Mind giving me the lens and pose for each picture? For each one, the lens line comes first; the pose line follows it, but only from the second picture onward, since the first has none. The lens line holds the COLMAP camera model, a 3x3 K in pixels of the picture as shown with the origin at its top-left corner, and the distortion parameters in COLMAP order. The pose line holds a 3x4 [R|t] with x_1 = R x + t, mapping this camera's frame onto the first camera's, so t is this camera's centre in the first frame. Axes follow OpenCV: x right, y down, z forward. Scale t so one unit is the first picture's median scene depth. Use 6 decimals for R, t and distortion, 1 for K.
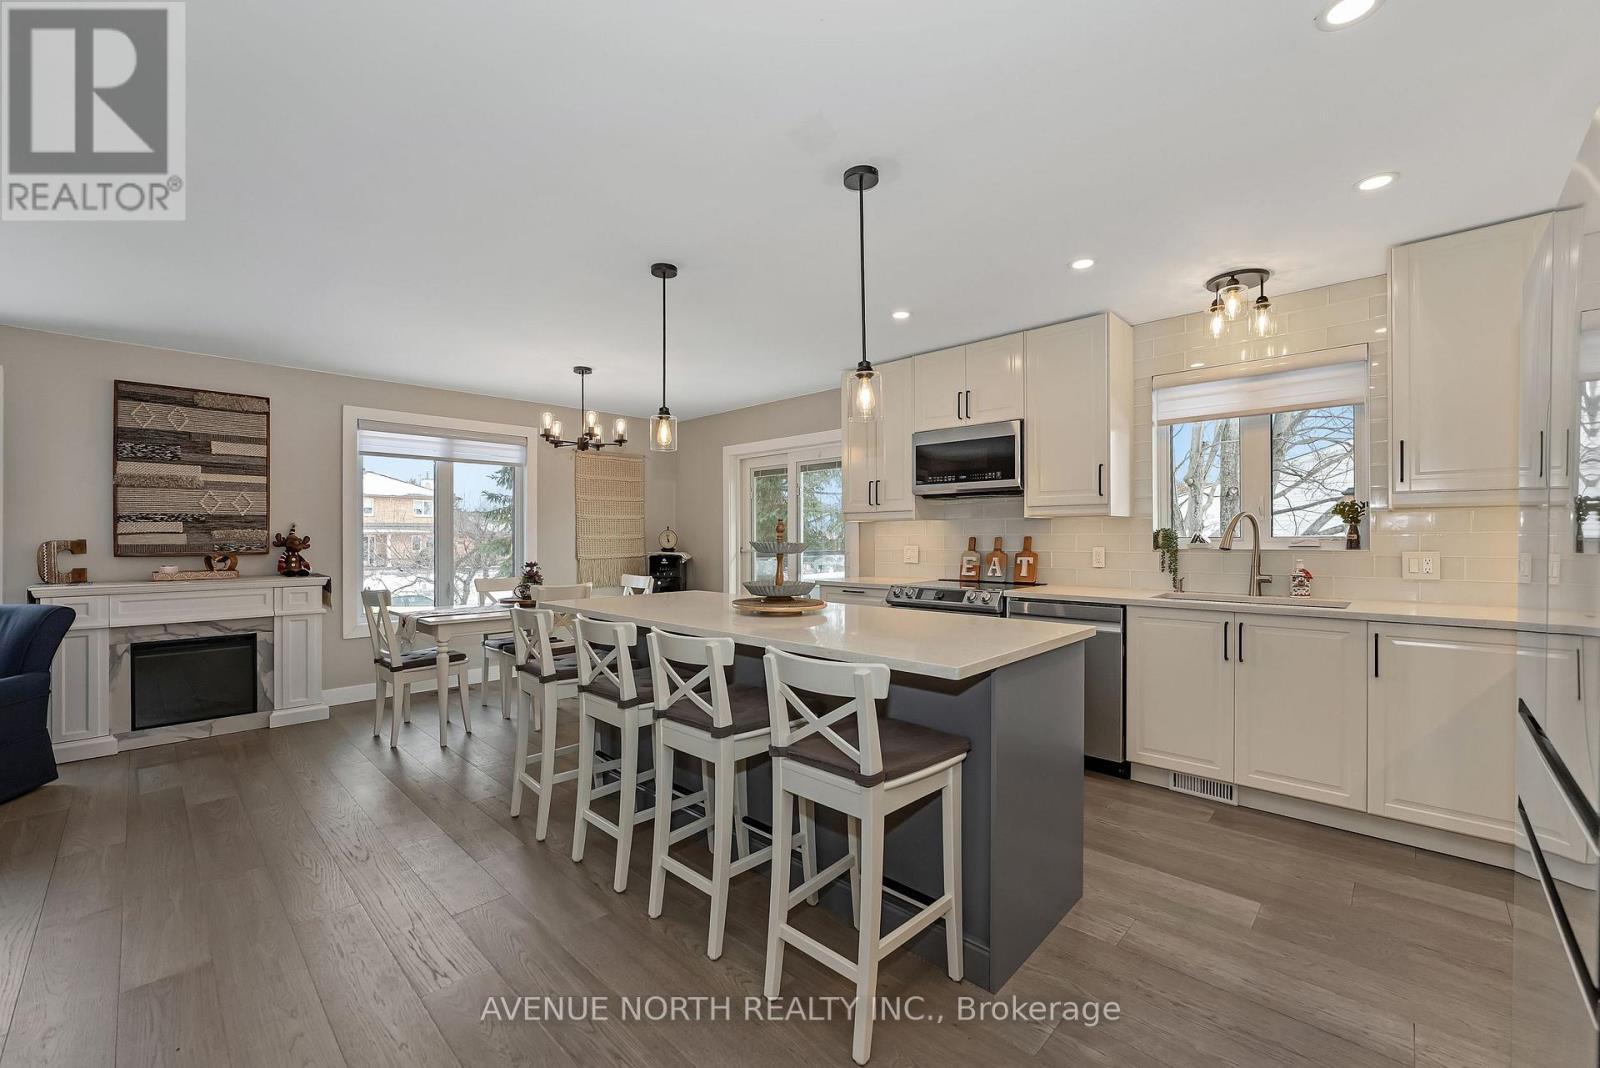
lens RADIAL K [[641.9, 0, 761.7], [0, 641.9, 533.4], [0, 0, 1]] dist [-0.025367, 0.000641]
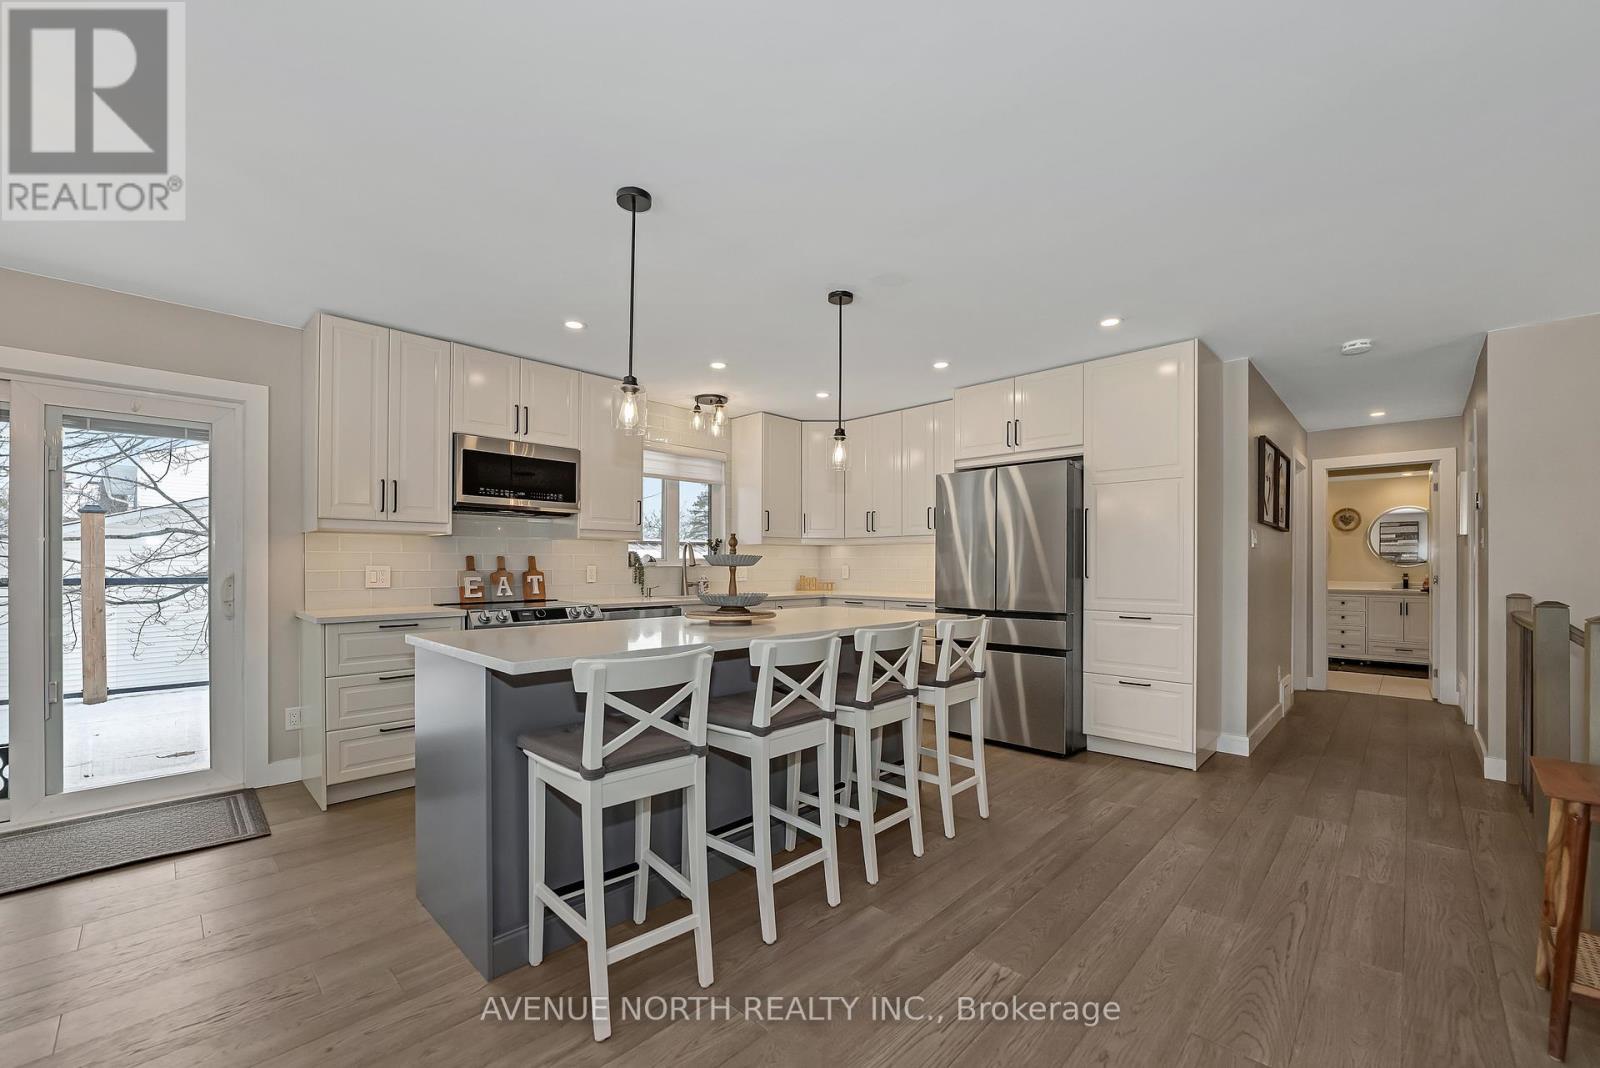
lens RADIAL K [[630.6, 0, 816.0], [0, 630.6, 575.0], [0, 0, 1]] dist [-0.024392, 0.004488]
pose [[-0.056756, -0.010444, 0.998333, -0.633237], [-0.004306, 0.999939, 0.010216, 0.022939], [-0.998379, -0.003719, -0.056797, 0.578162]]
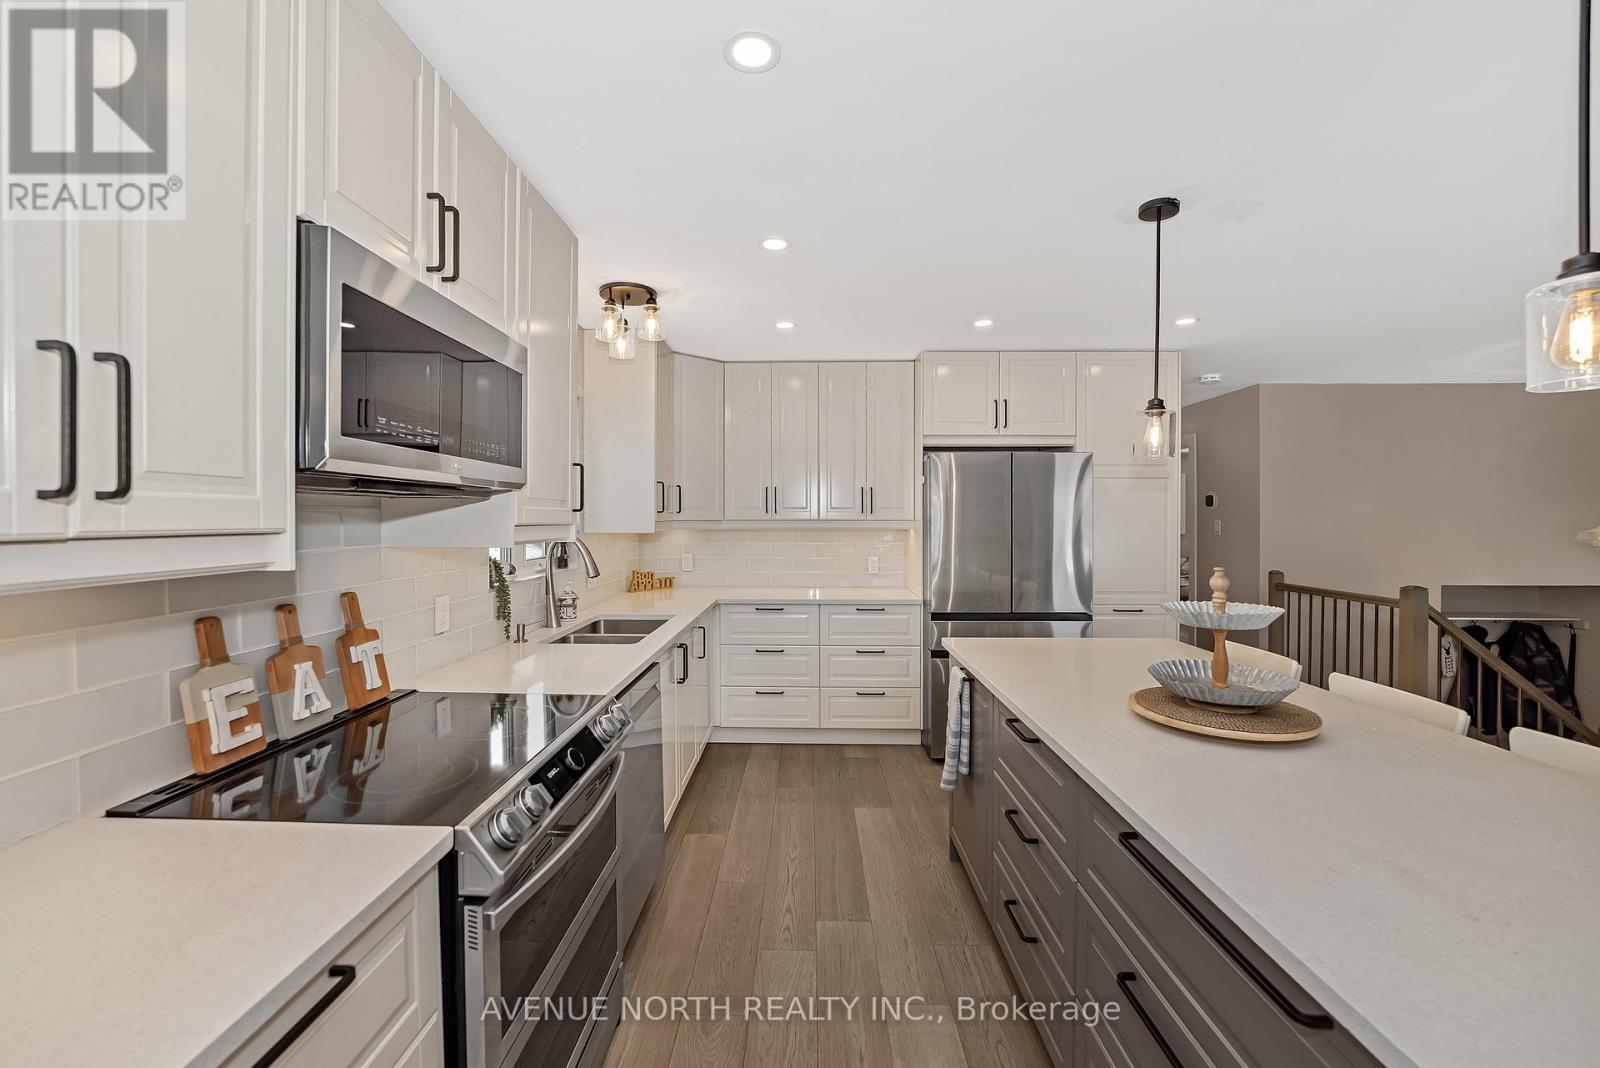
lens RADIAL K [[630.6, 0, 798.3], [0, 630.6, 527.4], [0, 0, 1]] dist [-0.024392, 0.004488]
pose [[-0.713553, -0.005552, 0.700580, -0.068364], [0.001173, 0.999958, 0.009119, -0.039621], [-0.700601, 0.007328, -0.713516, 1.061725]]
